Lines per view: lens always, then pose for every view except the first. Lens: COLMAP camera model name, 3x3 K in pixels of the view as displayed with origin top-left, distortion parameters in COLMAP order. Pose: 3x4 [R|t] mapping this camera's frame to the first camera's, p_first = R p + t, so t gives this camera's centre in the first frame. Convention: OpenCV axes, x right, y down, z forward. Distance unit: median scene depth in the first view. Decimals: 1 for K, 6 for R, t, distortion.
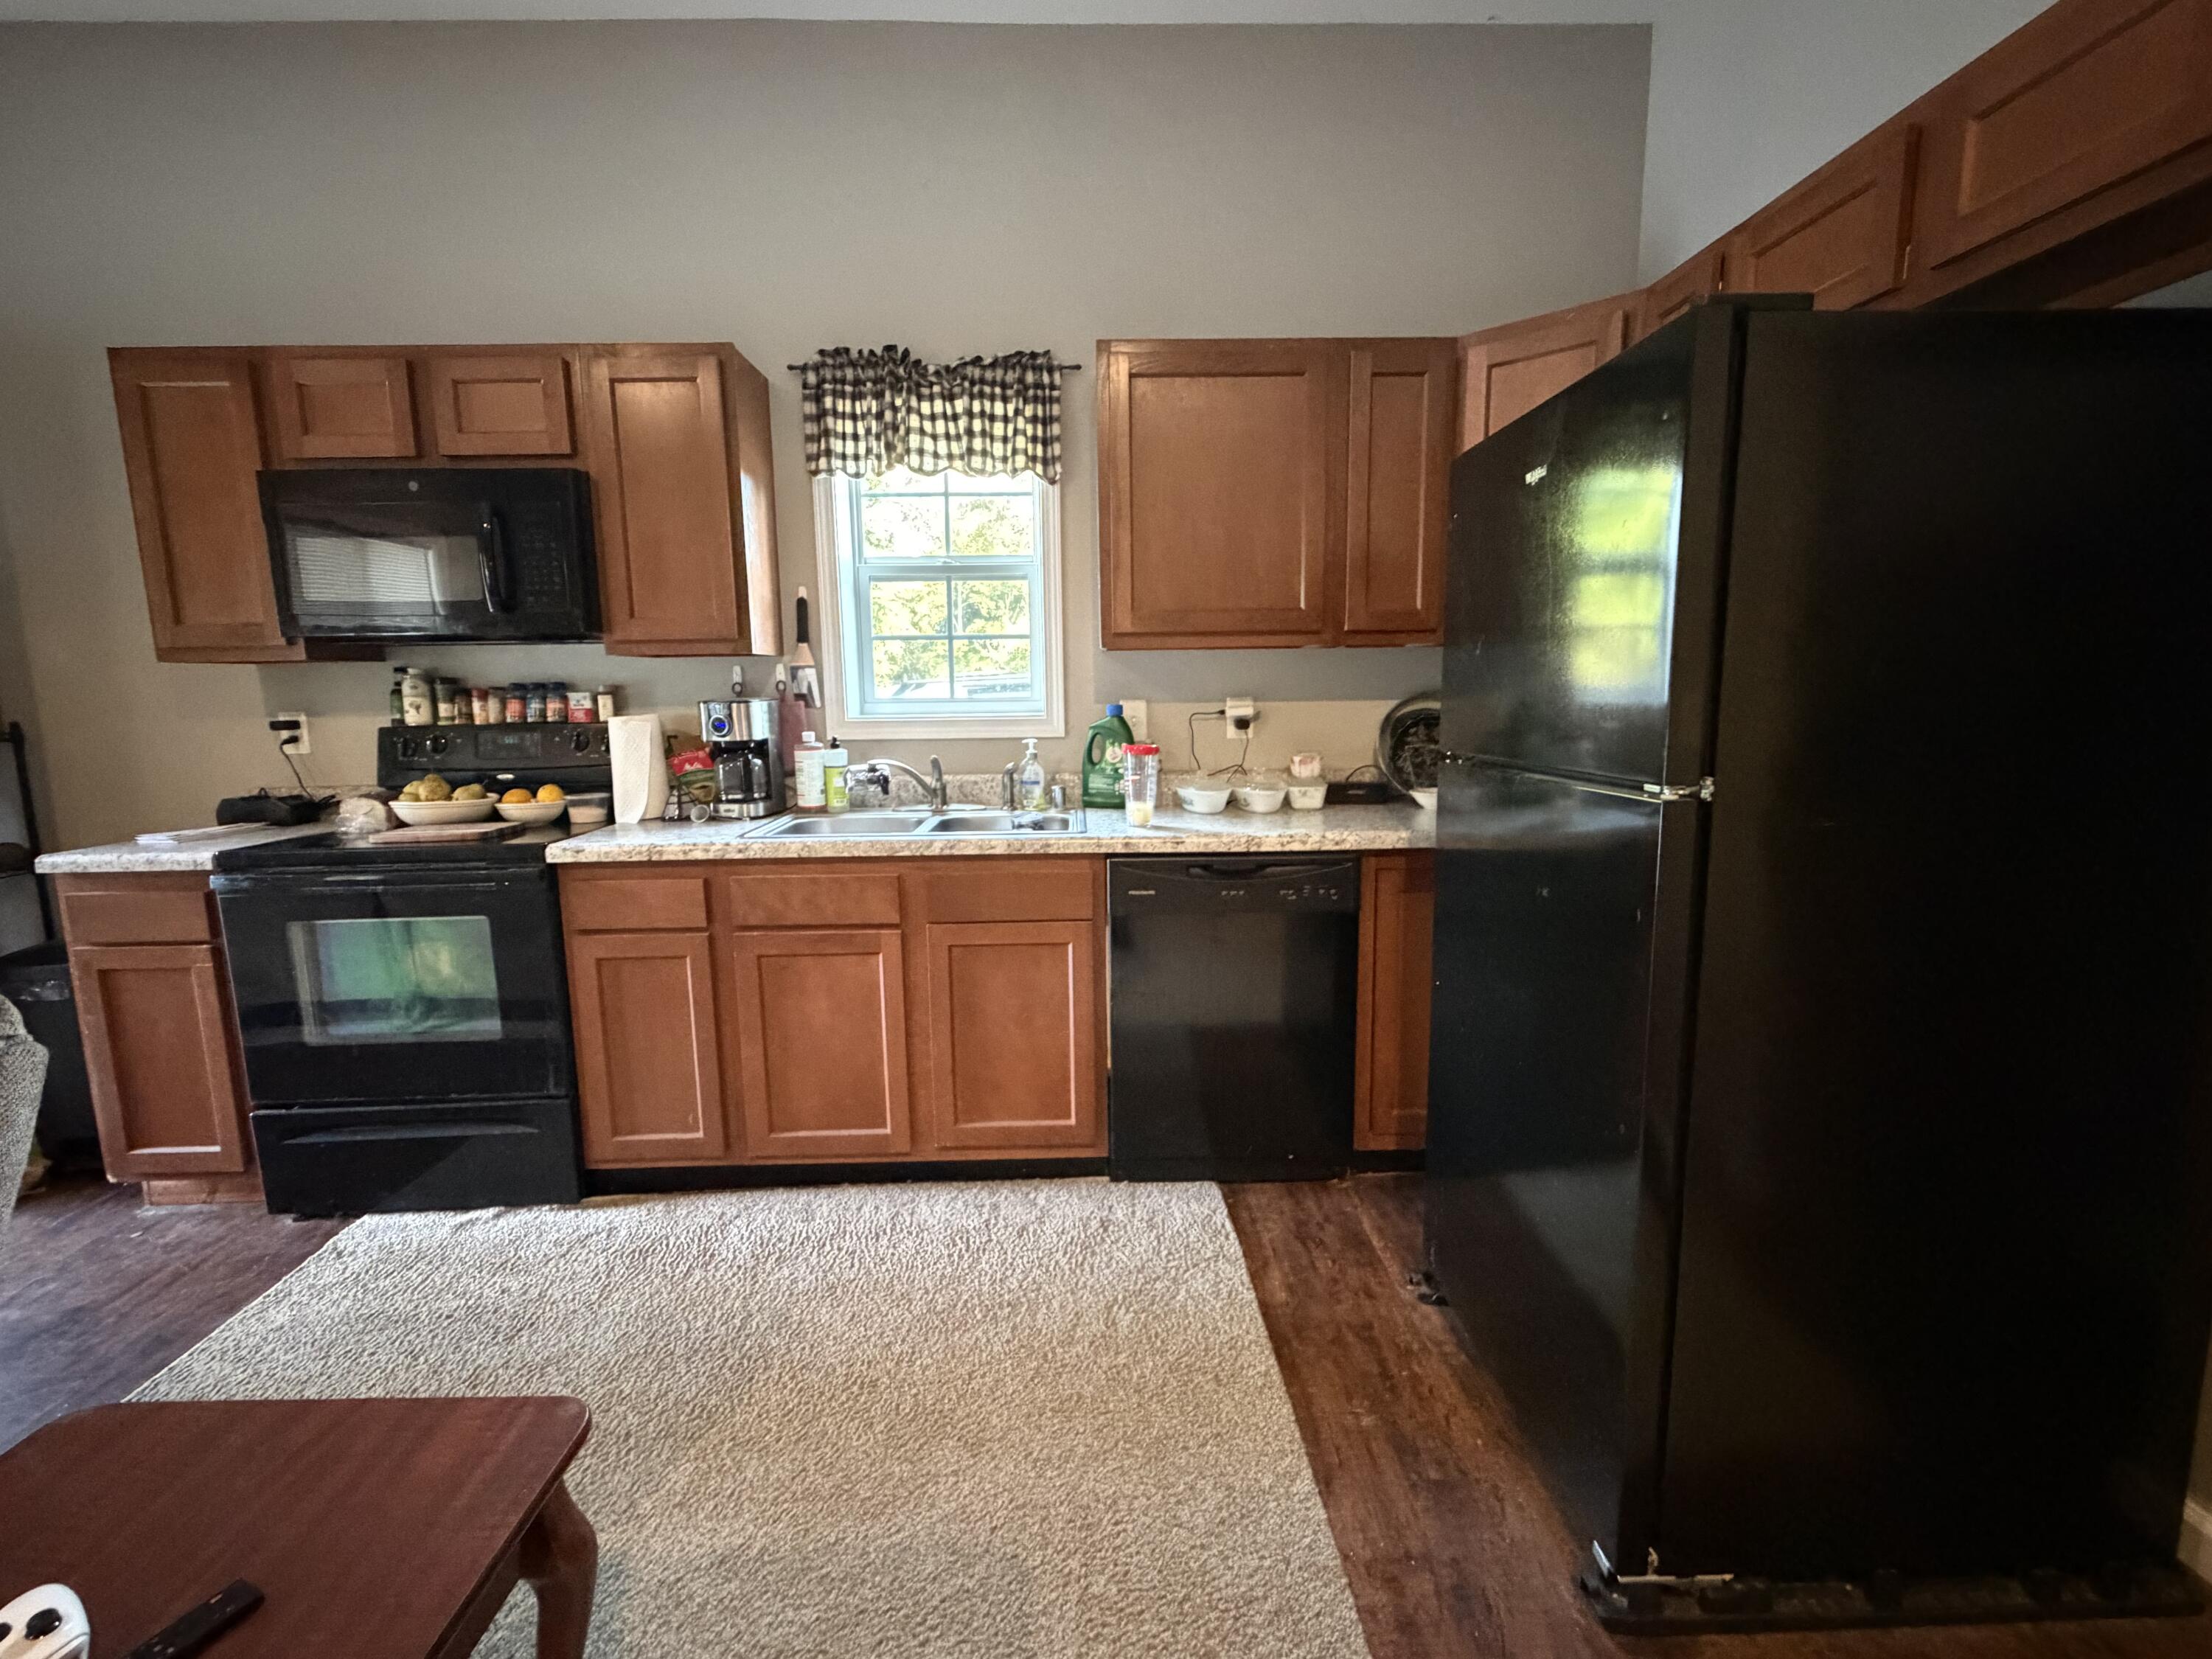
lens RADIAL K [[993.1, 0, 1092.3], [0, 993.1, 828.1], [0, 0, 1]] dist [-0.000993, 0.000435]
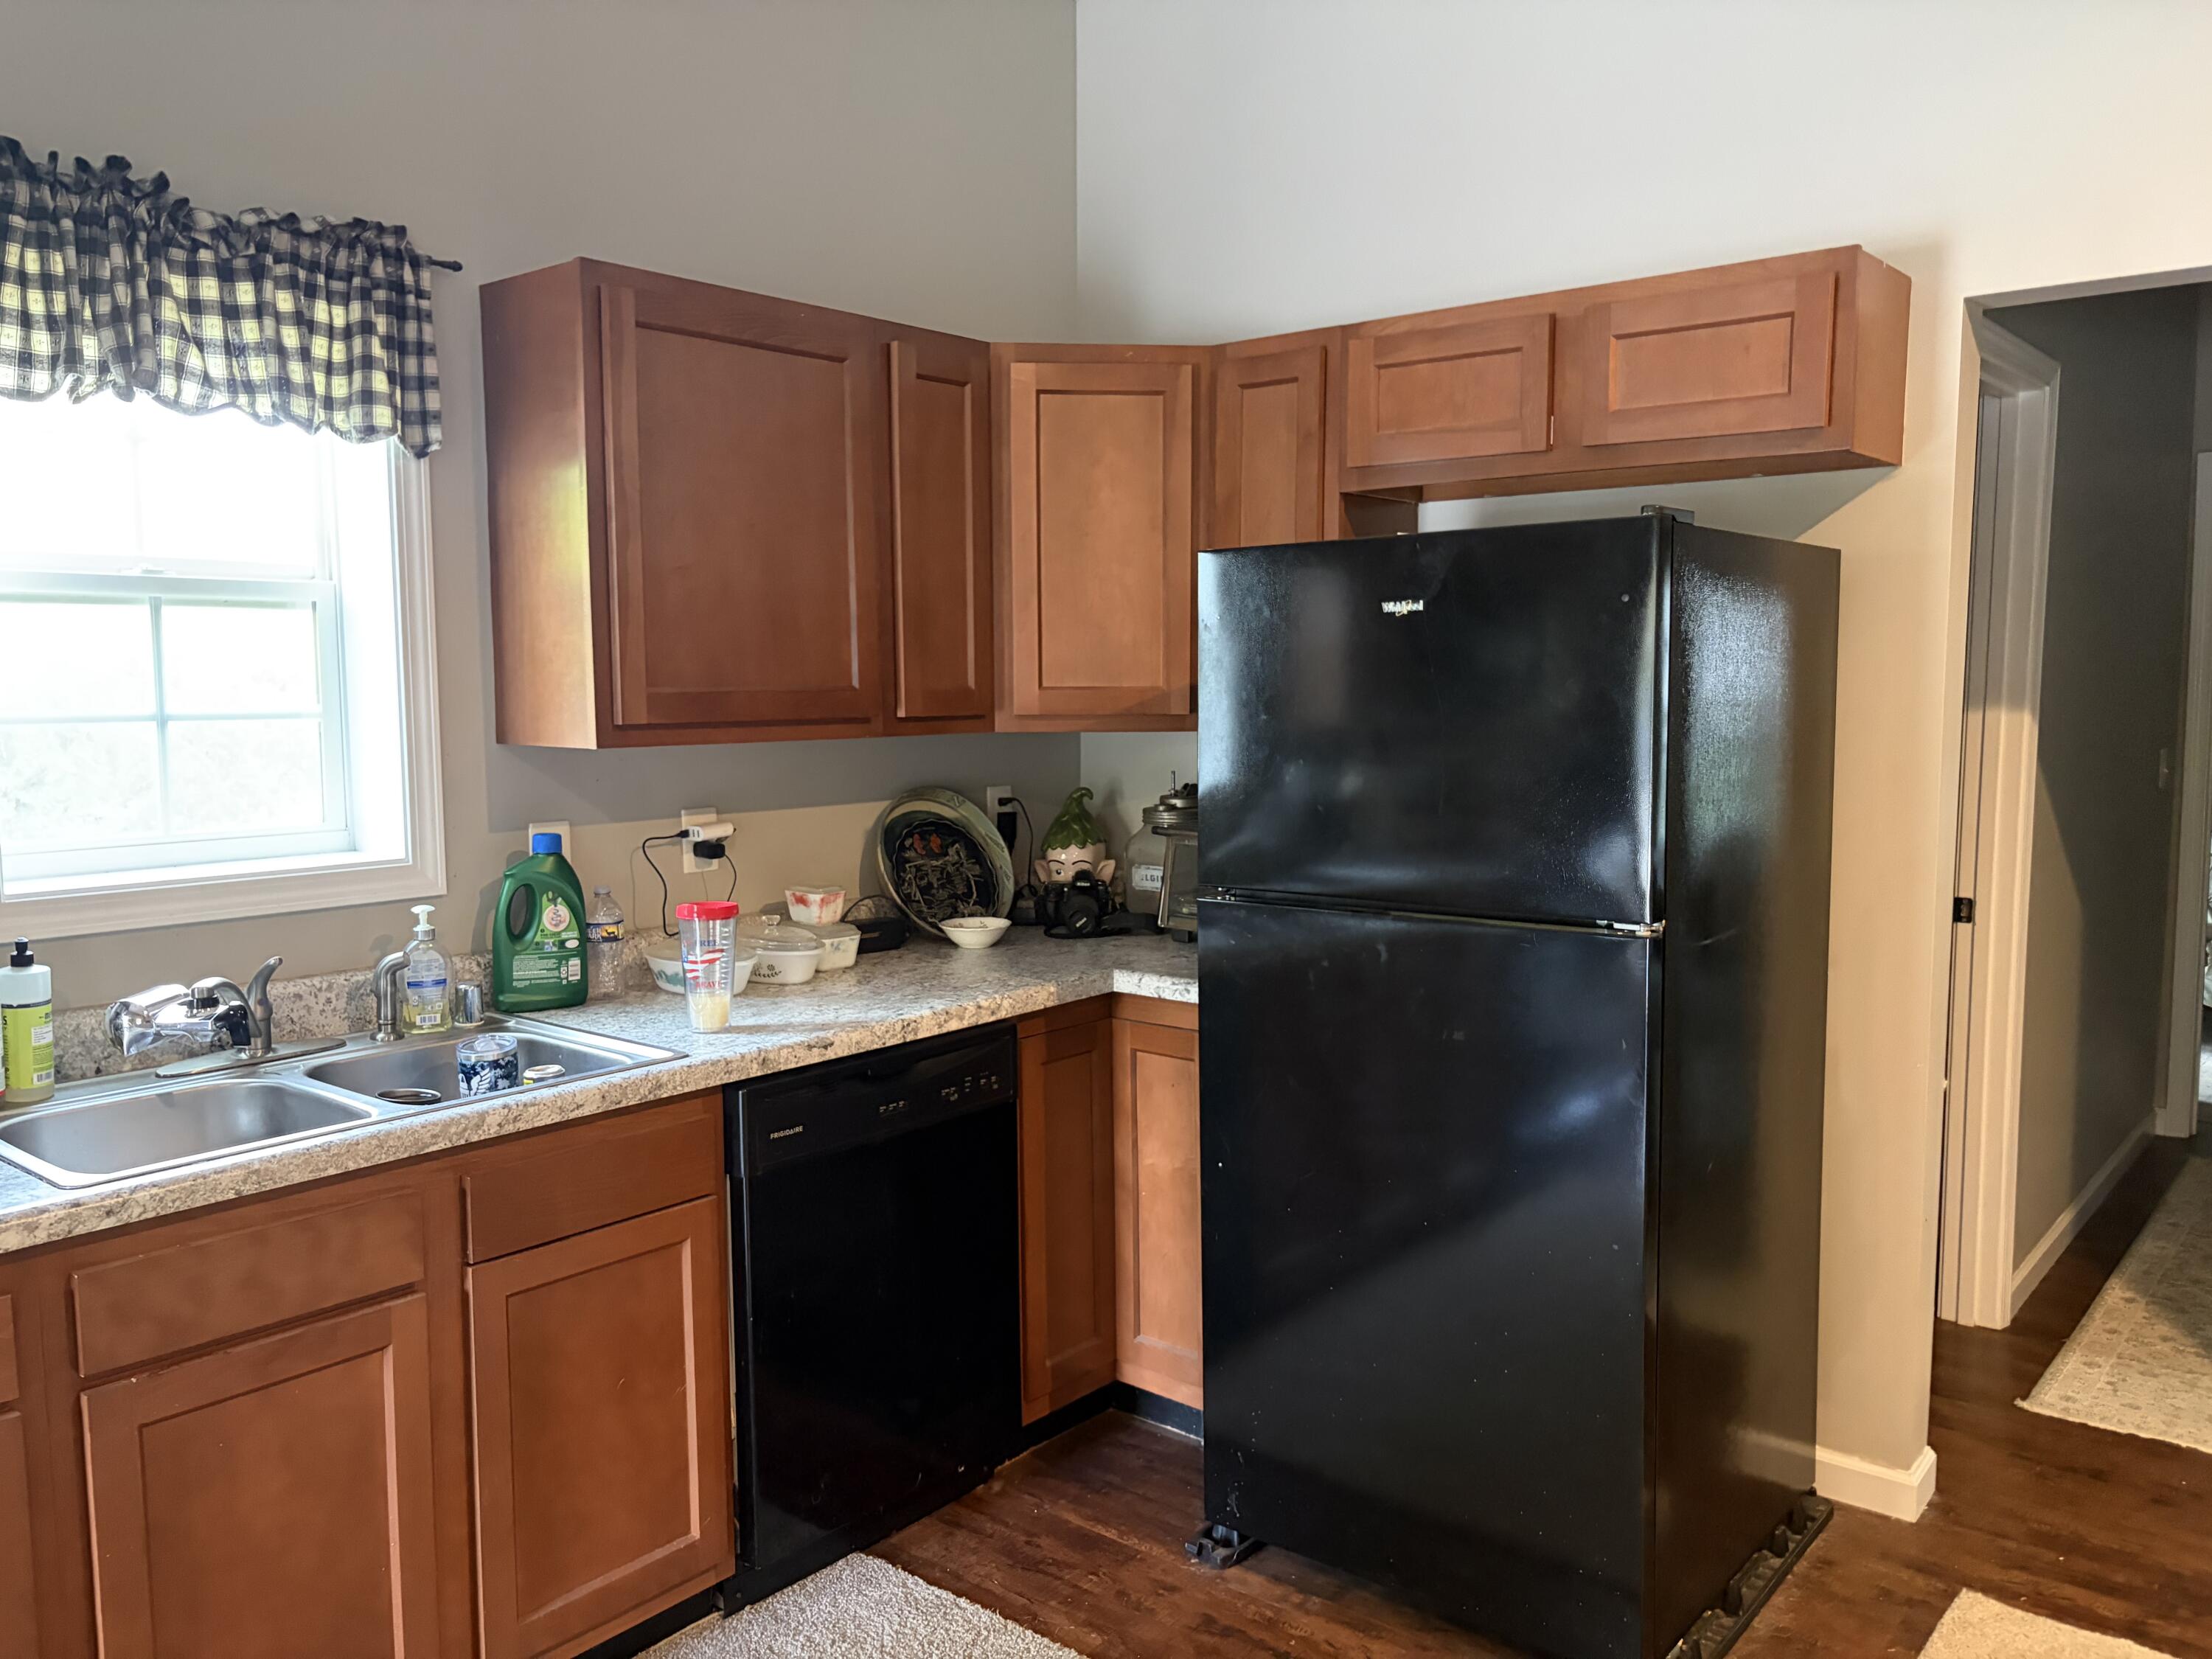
lens RADIAL K [[1698.0, 0, 1106.0], [0, 1698.0, 829.5], [0, 0, 1]] dist [0.046990, -0.051986]
pose [[0.655252, -0.061986, 0.752863, -0.550195], [0.108697, 0.993993, -0.012765, -0.081218], [-0.747550, 0.090198, 0.658053, 0.081860]]
